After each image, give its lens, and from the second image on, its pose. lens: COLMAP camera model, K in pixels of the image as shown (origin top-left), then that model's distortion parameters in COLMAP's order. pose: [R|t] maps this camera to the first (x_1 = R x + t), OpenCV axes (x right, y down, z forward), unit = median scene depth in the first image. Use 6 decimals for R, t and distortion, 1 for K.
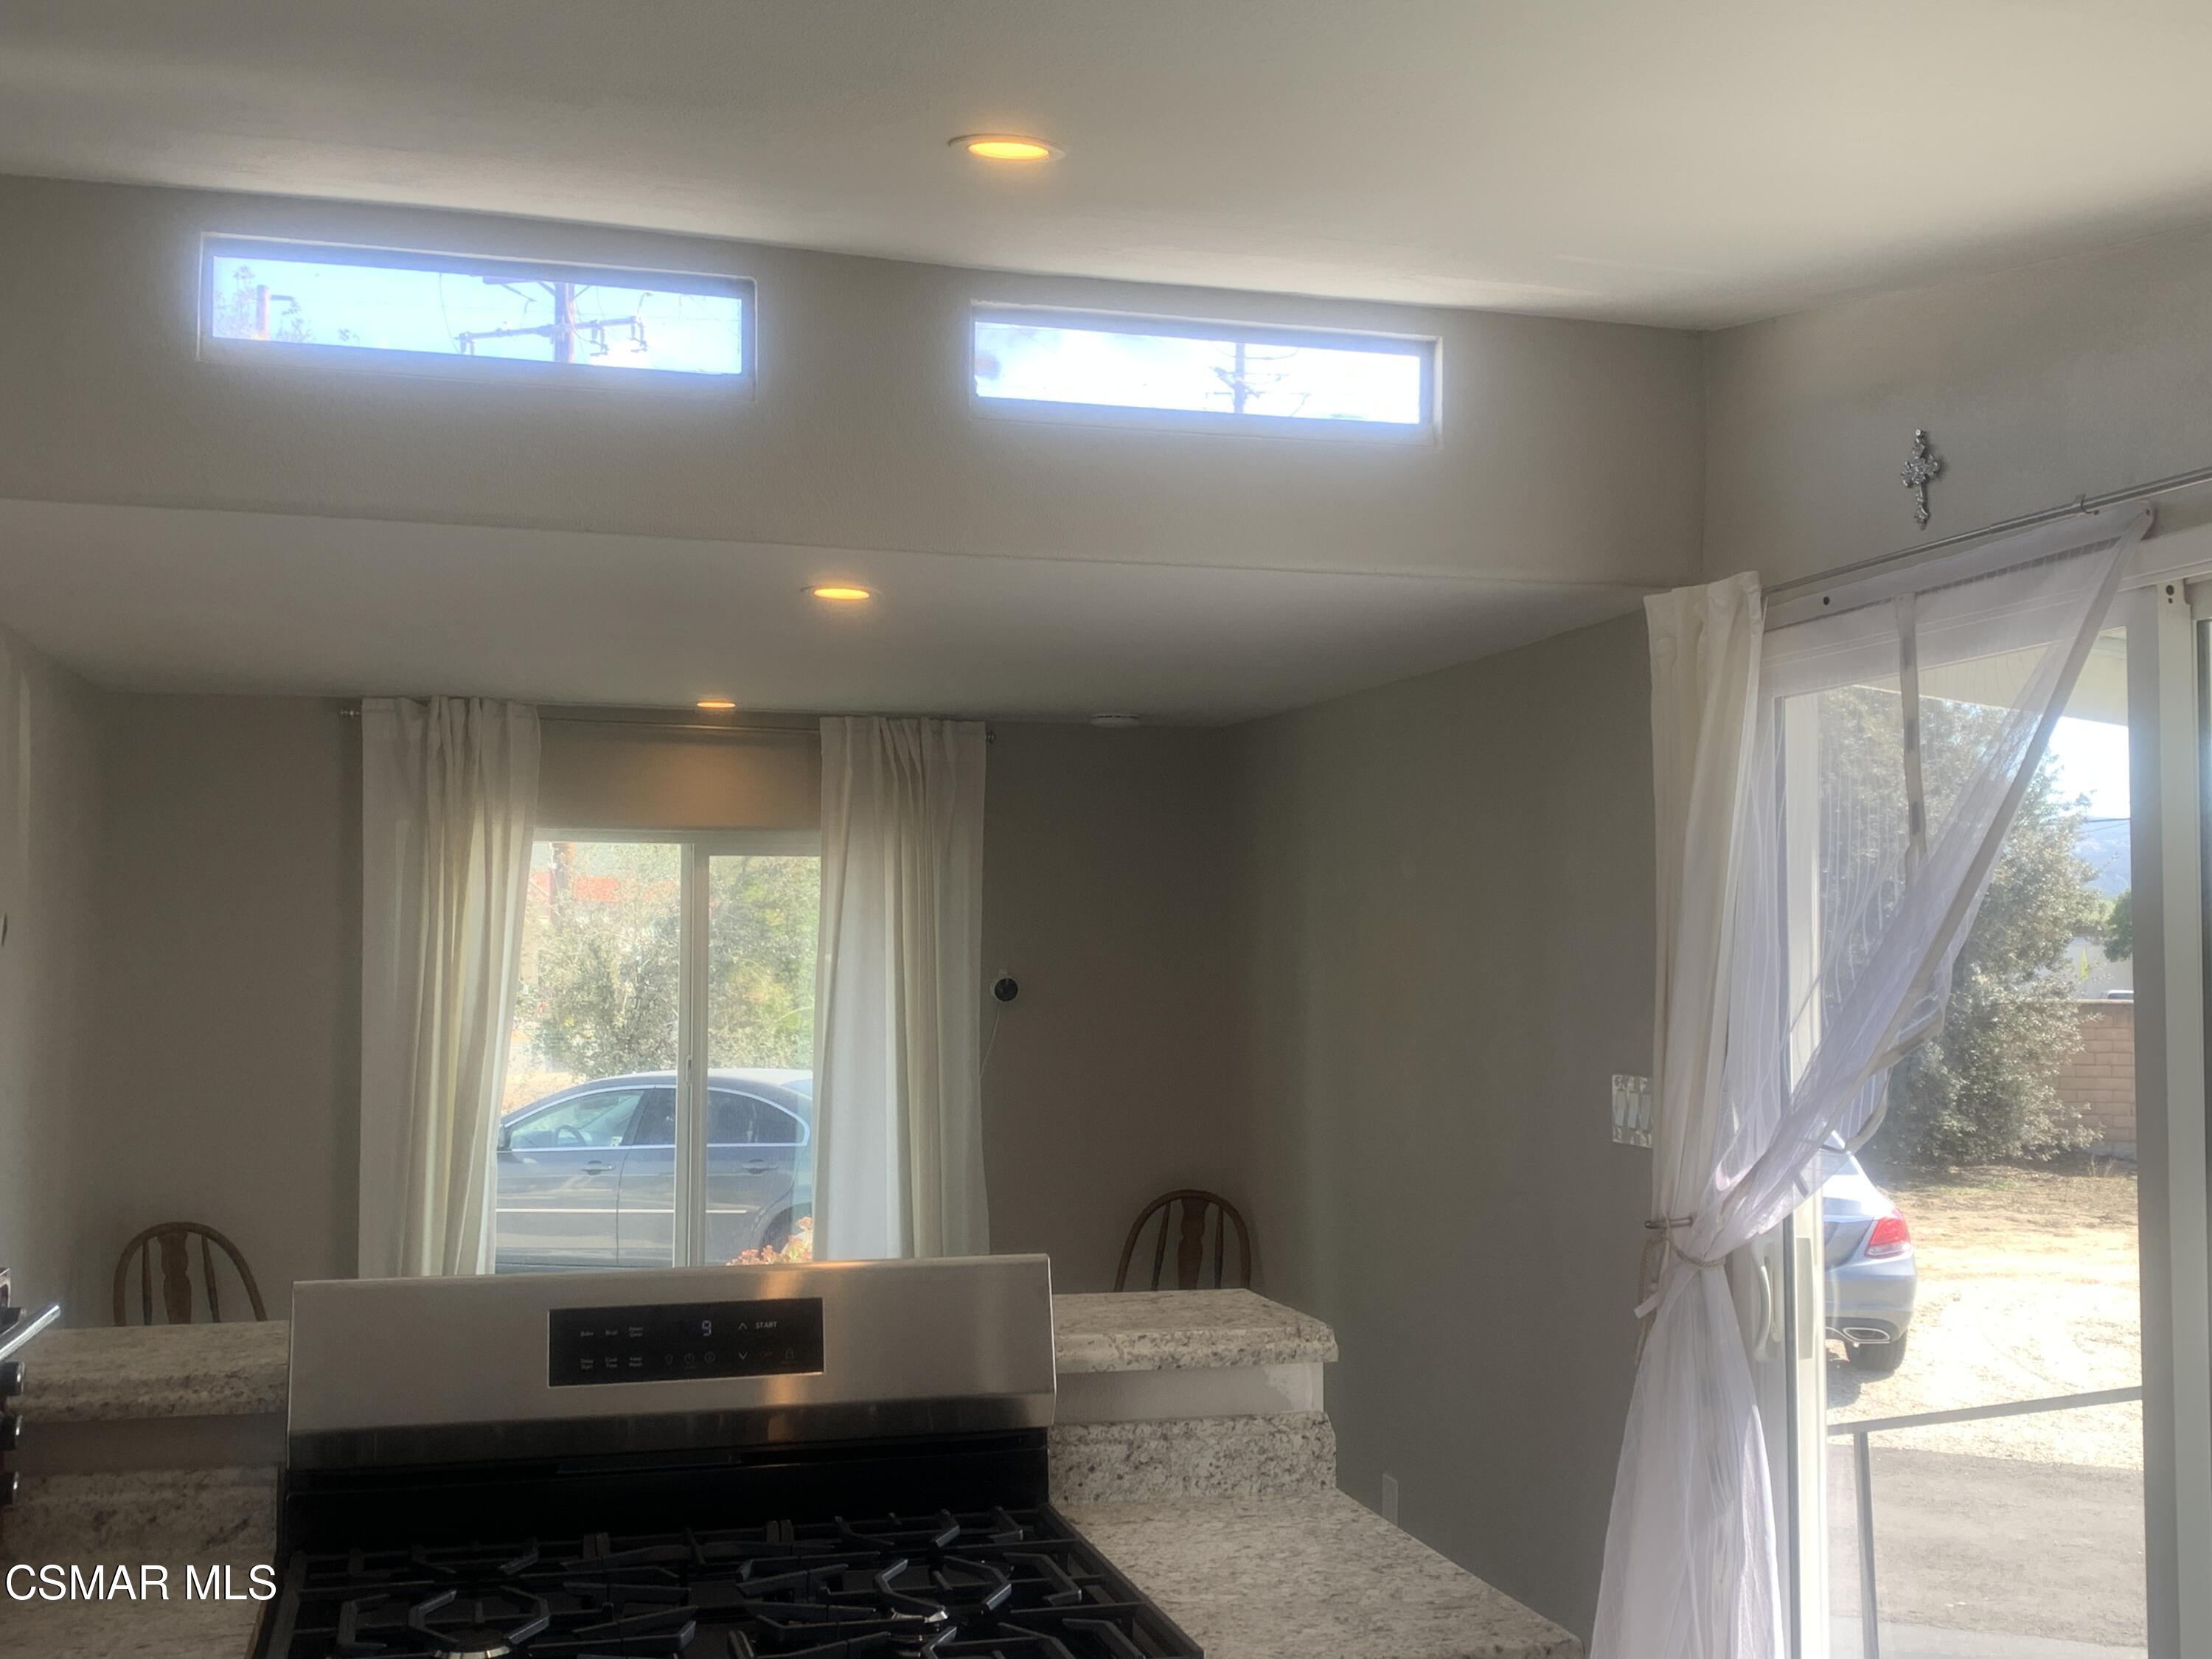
lens RADIAL K [[2386.0, 0, 1106.0], [0, 2386.0, 829.5], [0, 0, 1]] dist [0.104316, -0.272406]
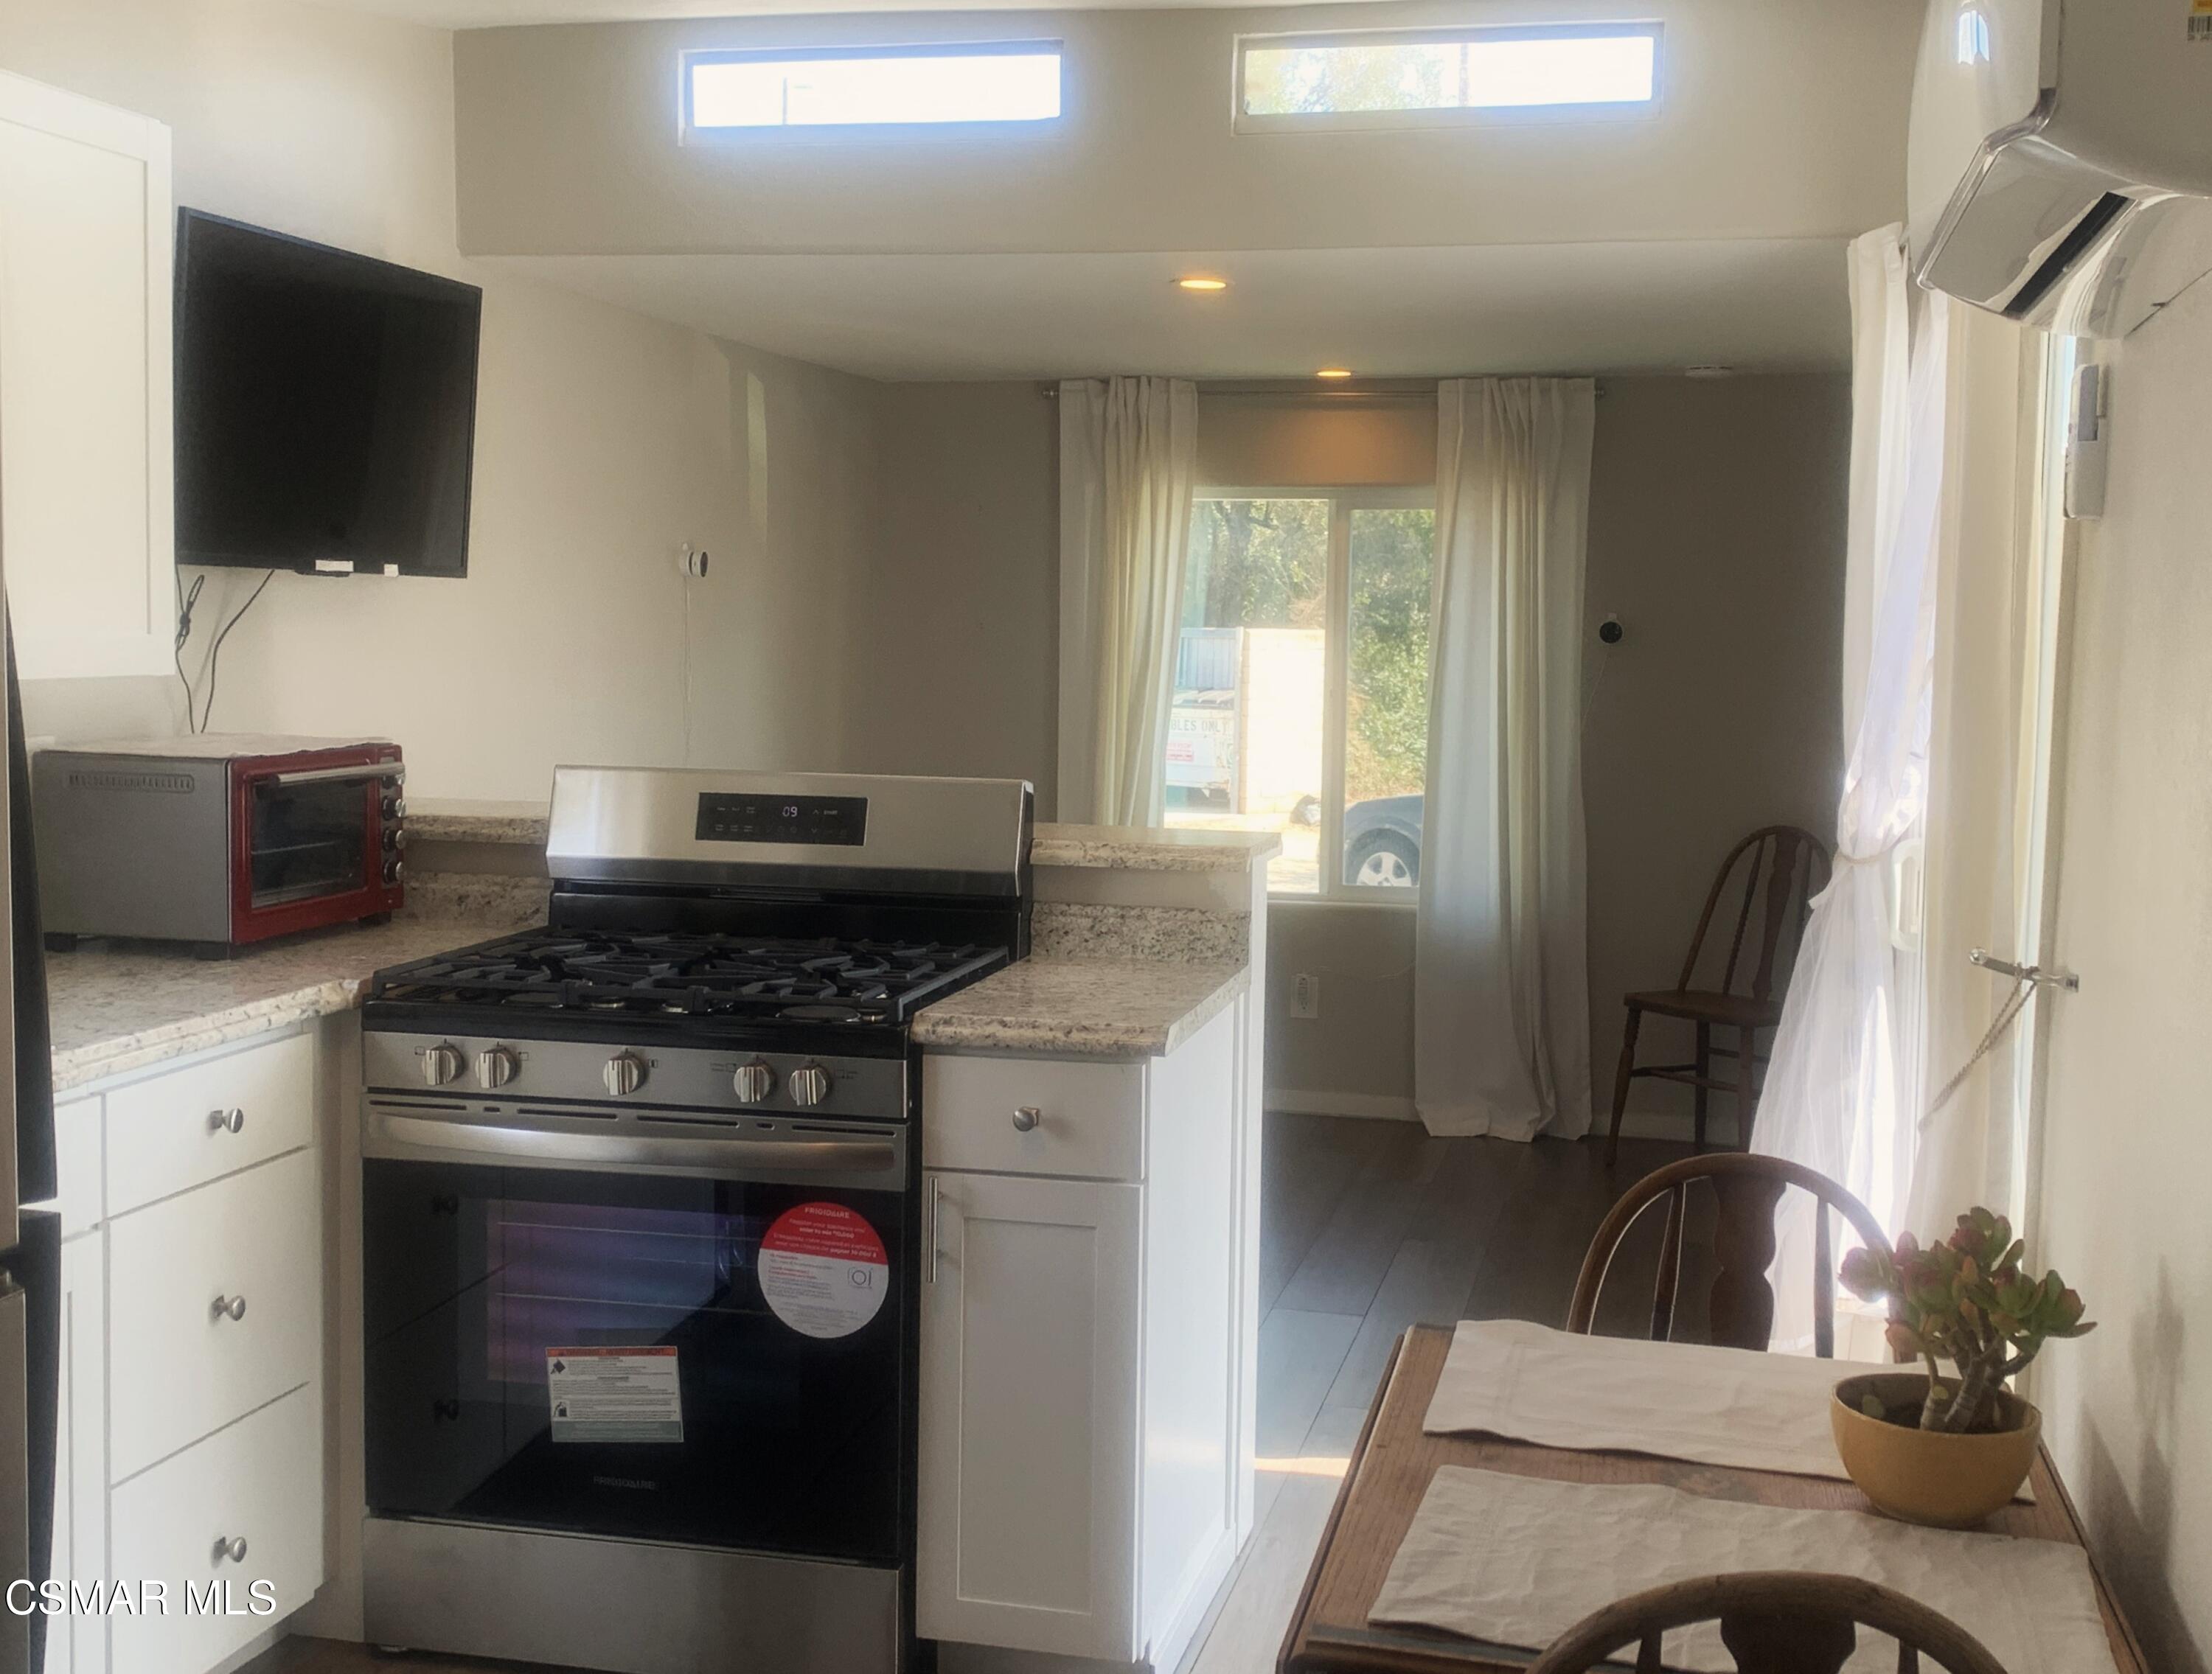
lens RADIAL K [[2543.3, 0, 1024.3], [0, 2543.3, 838.3], [0, 0, 1]] dist [0.063949, -0.008654]
pose [[0.865292, 0.052229, -0.498540, 0.507930], [0.013897, 0.991675, 0.128012, 0.014272], [0.501076, -0.117696, 0.857362, -0.202487]]
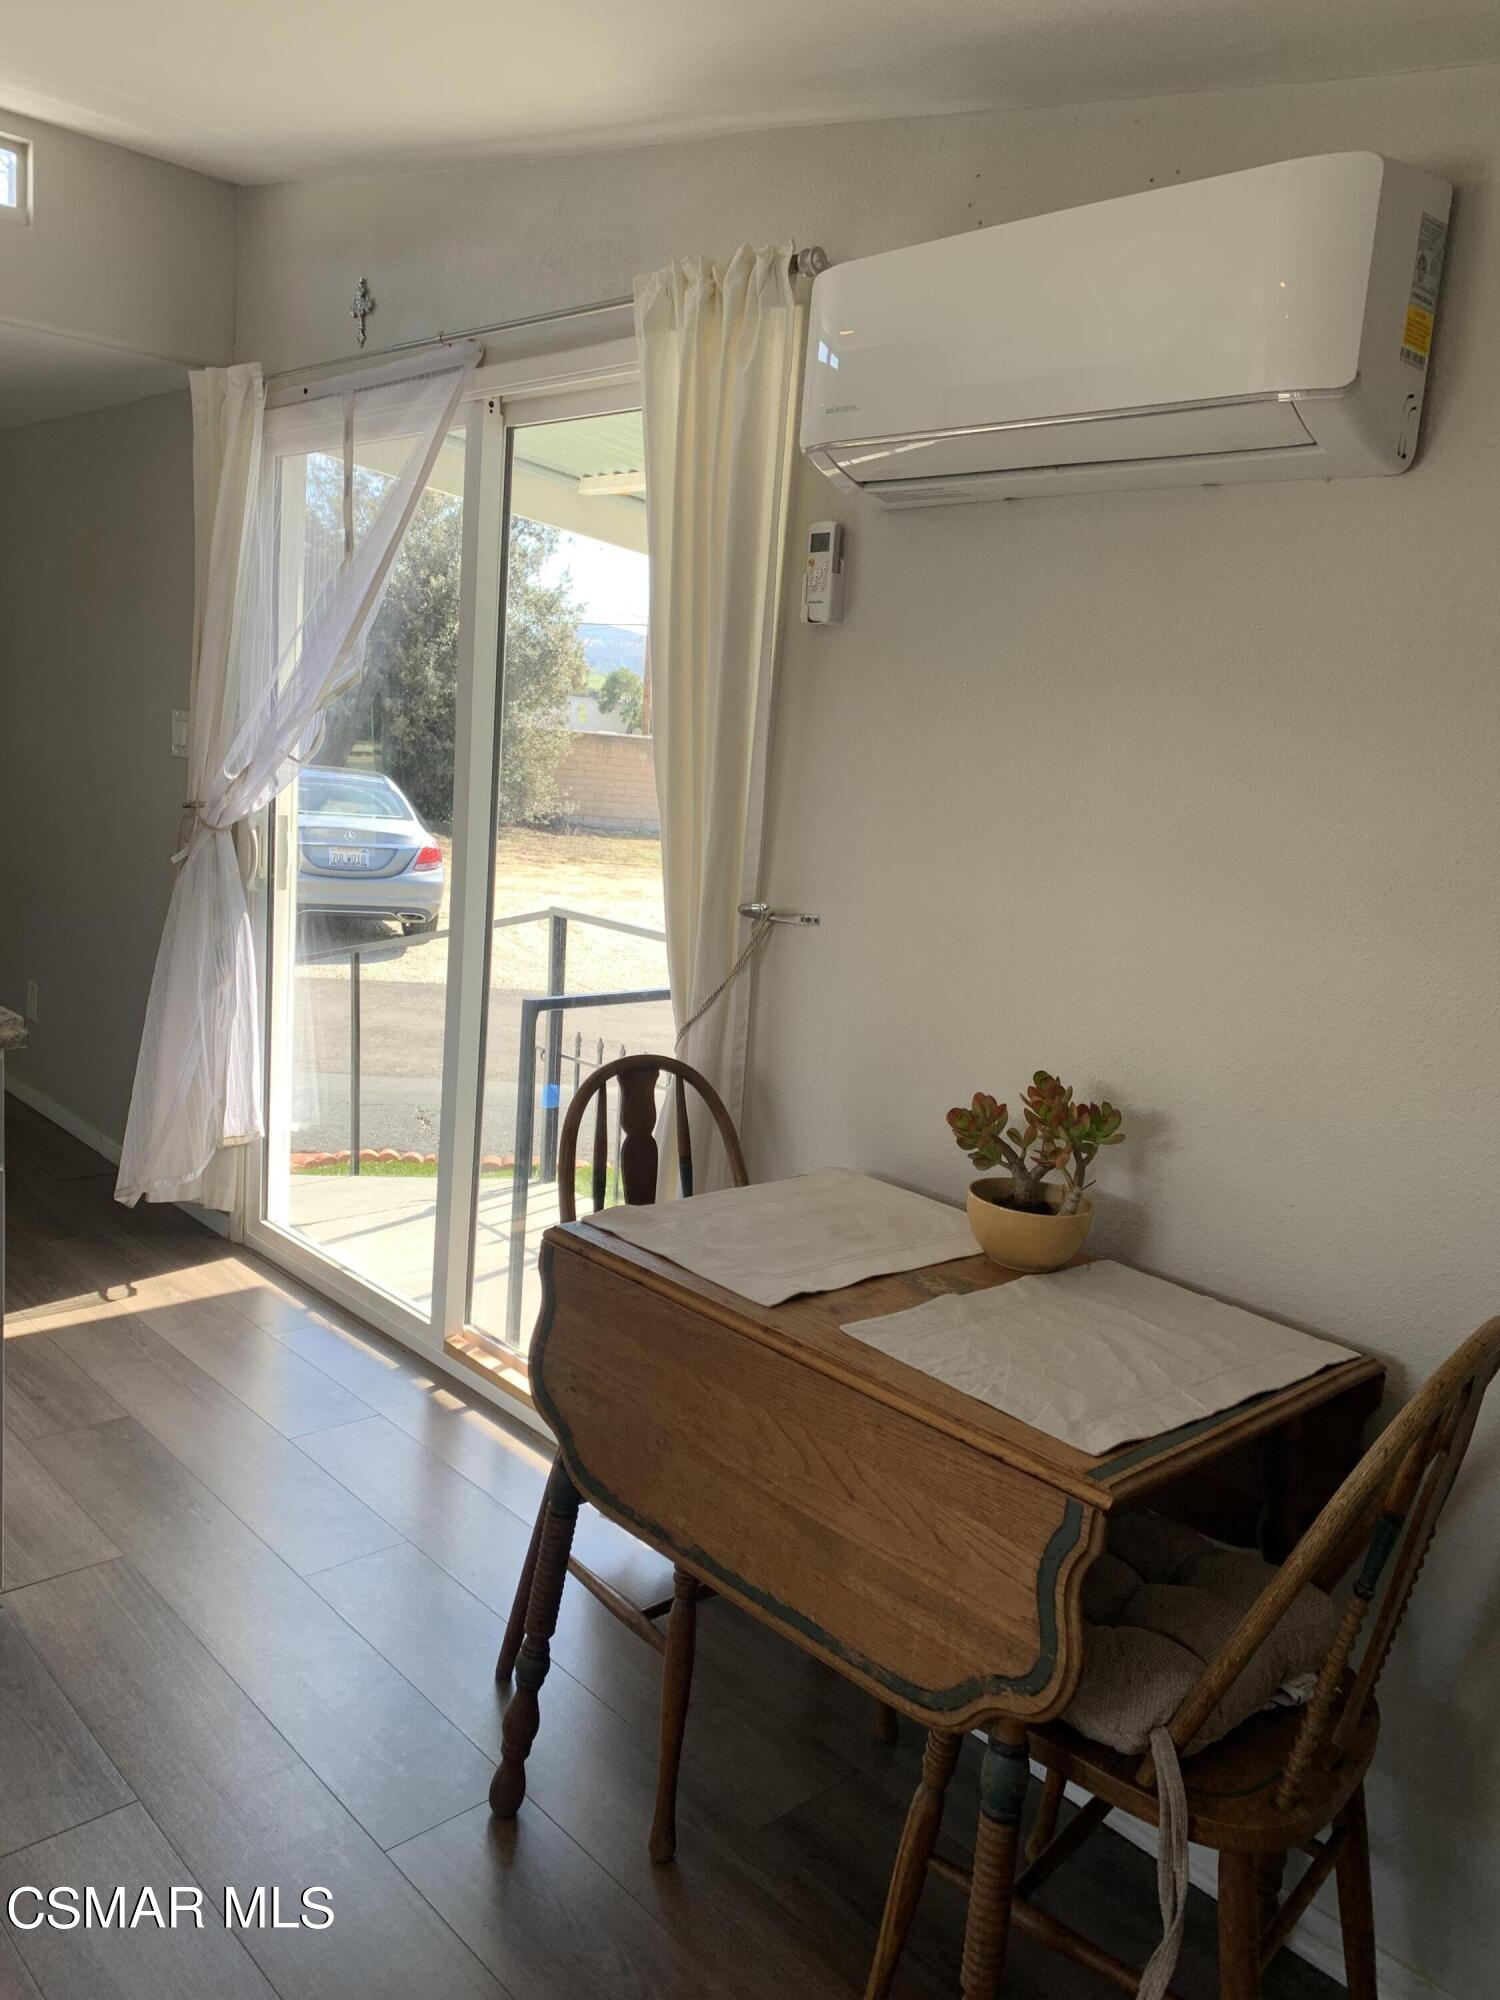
lens RADIAL K [[1538.7, 0, 750.0], [0, 1538.7, 1000.0], [0, 0, 1]] dist [-0.006553, 0.000116]
pose [[0.884205, -0.017452, 0.466773, 0.086919], [-0.097076, 0.970617, 0.220181, 0.034983], [-0.456901, -0.239997, 0.856530, -0.041691]]
